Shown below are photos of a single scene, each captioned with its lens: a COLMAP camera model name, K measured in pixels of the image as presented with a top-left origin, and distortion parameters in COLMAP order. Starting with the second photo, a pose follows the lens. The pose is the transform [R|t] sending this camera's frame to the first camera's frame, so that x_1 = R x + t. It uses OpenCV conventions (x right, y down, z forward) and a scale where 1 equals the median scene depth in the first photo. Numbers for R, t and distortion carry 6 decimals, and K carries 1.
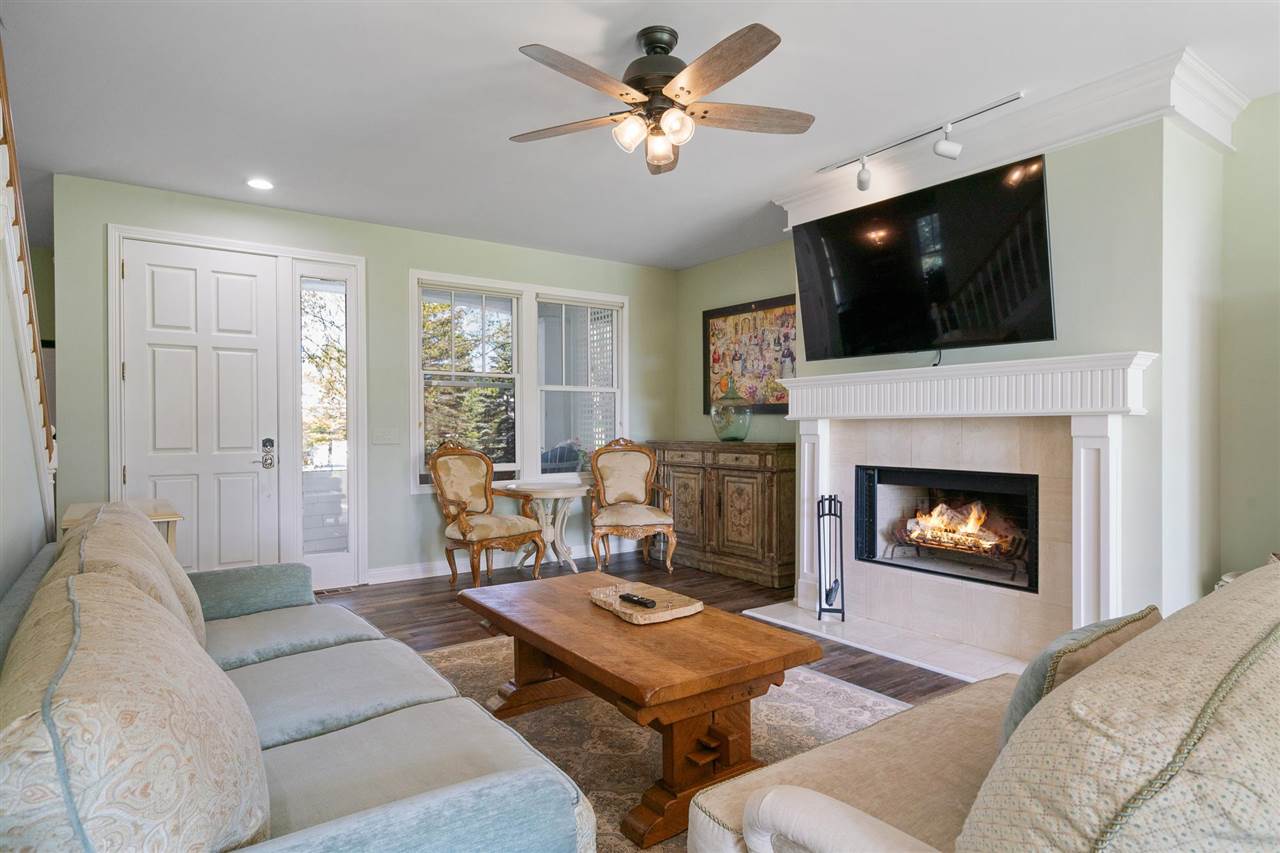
lens RADIAL K [[710.1, 0, 647.4], [0, 710.1, 429.3], [0, 0, 1]] dist [0.003711, -0.000448]
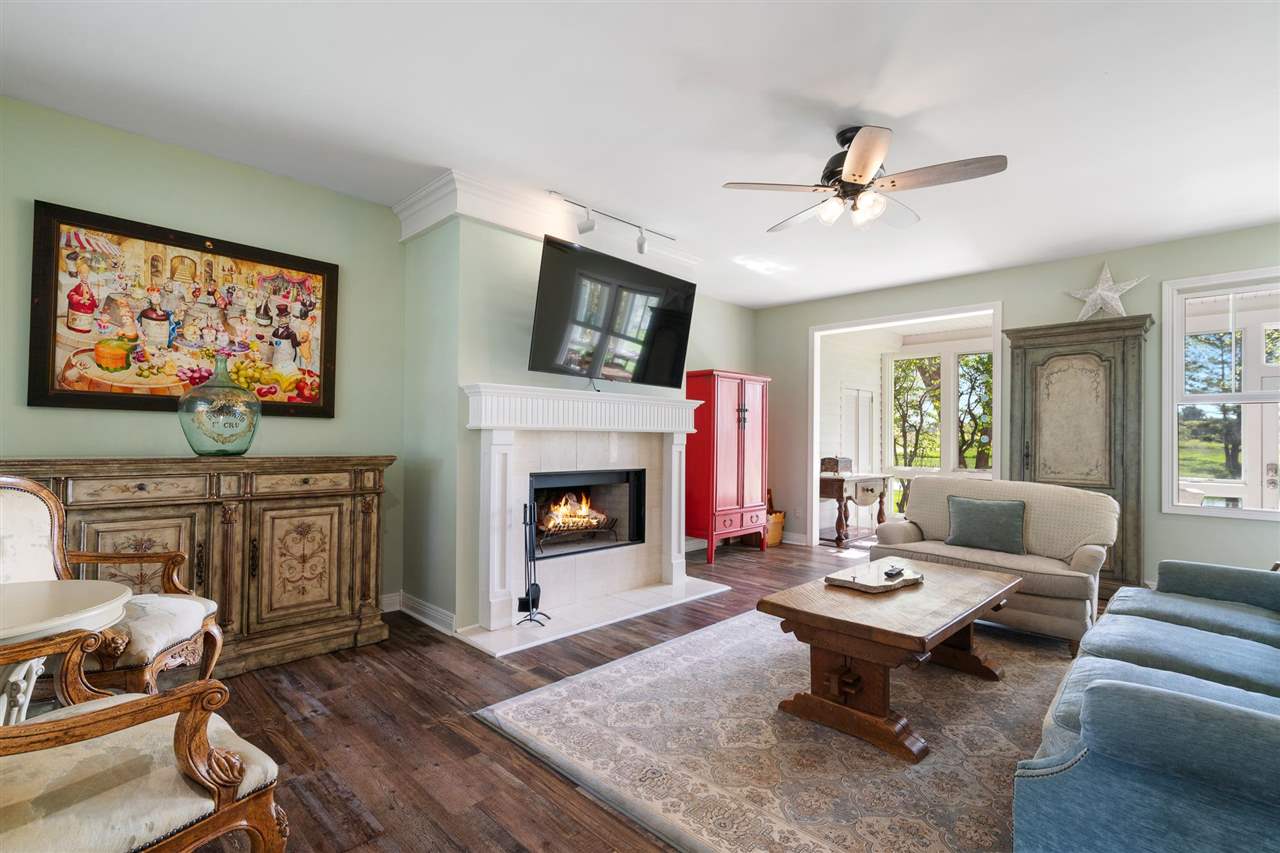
lens RADIAL K [[582.9, 0, 641.6], [0, 582.9, 431.5], [0, 0, 1]] dist [-0.006918, 0.002758]
pose [[-0.164441, 0.012945, 0.986302, -0.466547], [-0.008315, 0.999860, -0.014509, -0.000607], [-0.986352, -0.010587, -0.164311, 0.761902]]
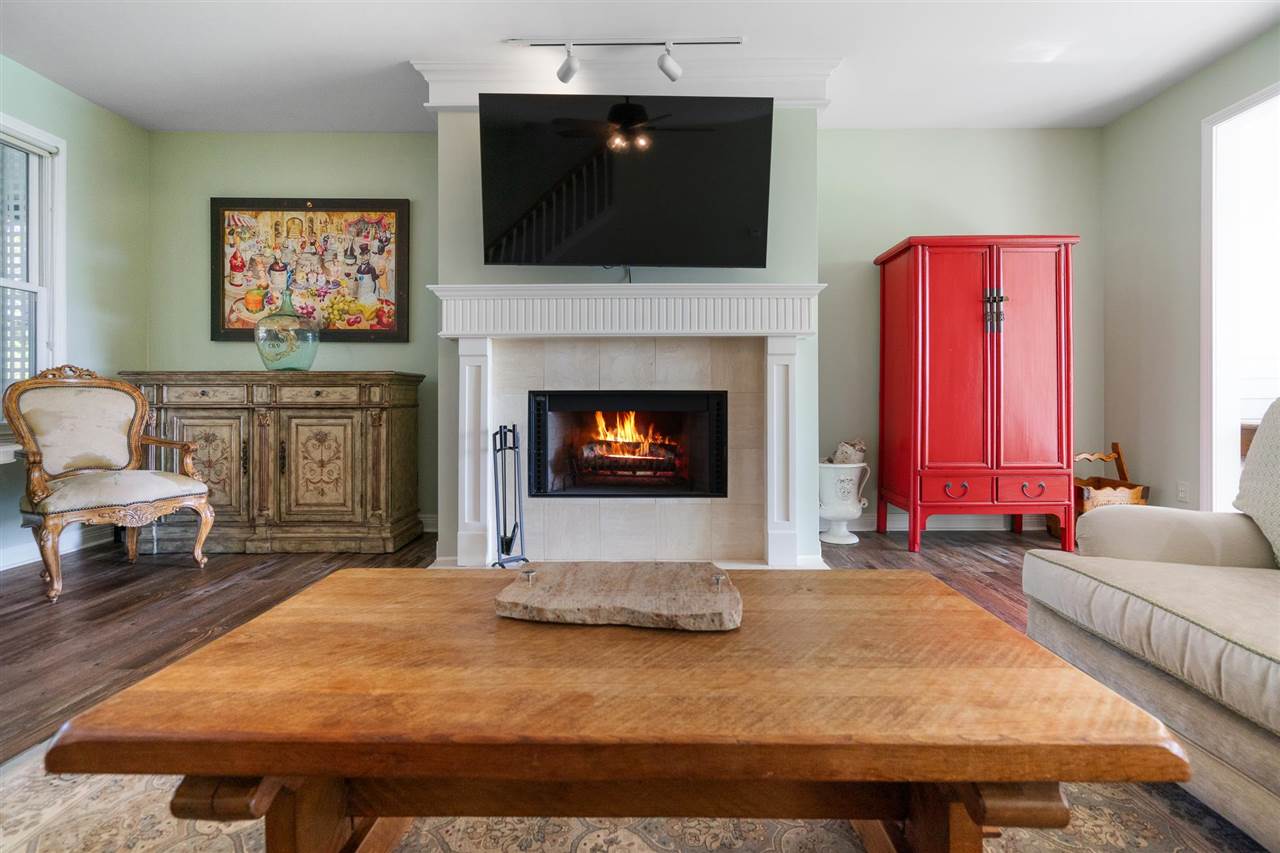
lens RADIAL K [[582.9, 0, 645.5], [0, 582.9, 398.4], [0, 0, 1]] dist [-0.006918, 0.002758]
pose [[0.586128, 0.002024, 0.810216, -0.166988], [0.002531, 0.999987, -0.004329, 0.049200], [-0.810214, 0.004588, 0.586116, 0.351596]]
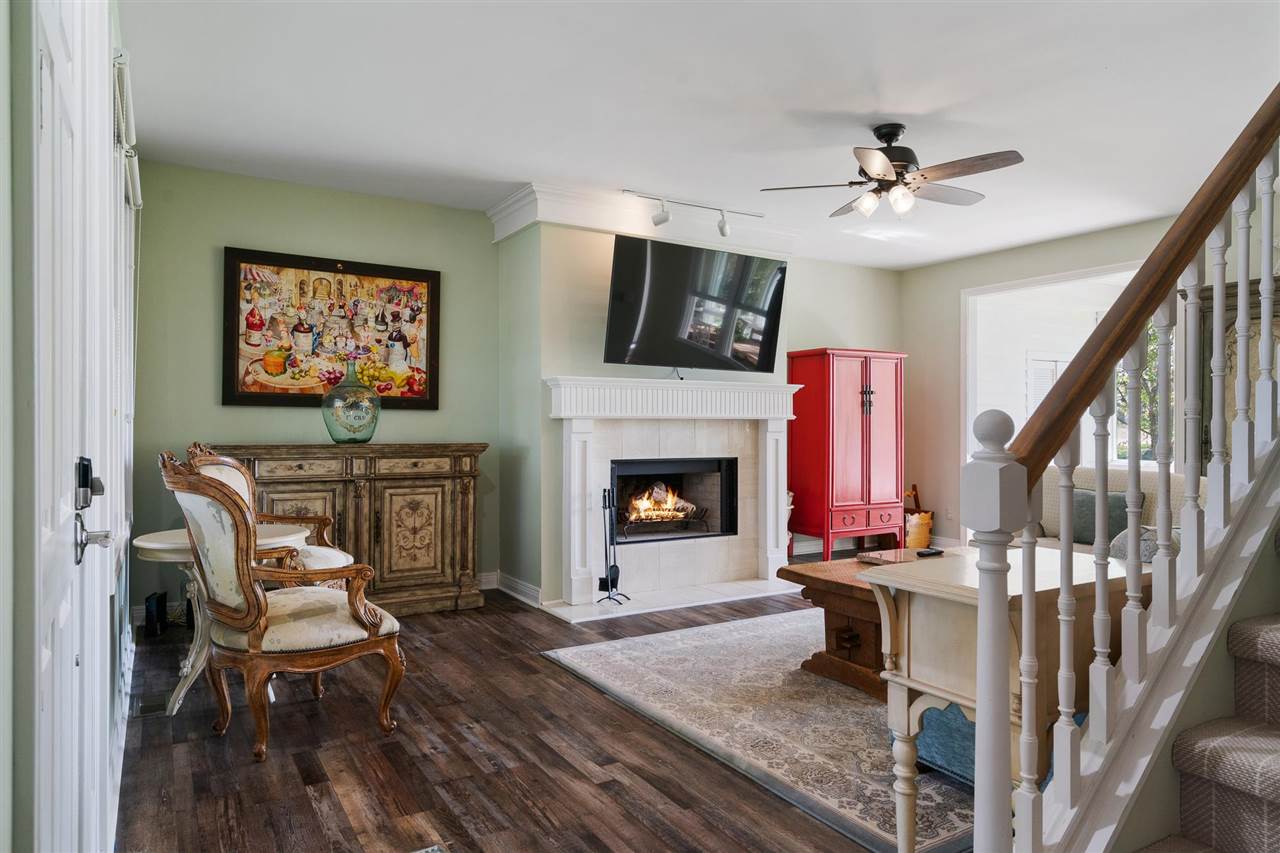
lens RADIAL K [[792.2, 0, 646.7], [0, 792.2, 420.5], [0, 0, 1]] dist [-0.001925, 0.000173]
pose [[0.078843, 0.010032, 0.996837, -0.728447], [0.000175, 0.999949, -0.010077, 0.000979], [-0.996887, 0.000969, 0.078838, 0.658830]]
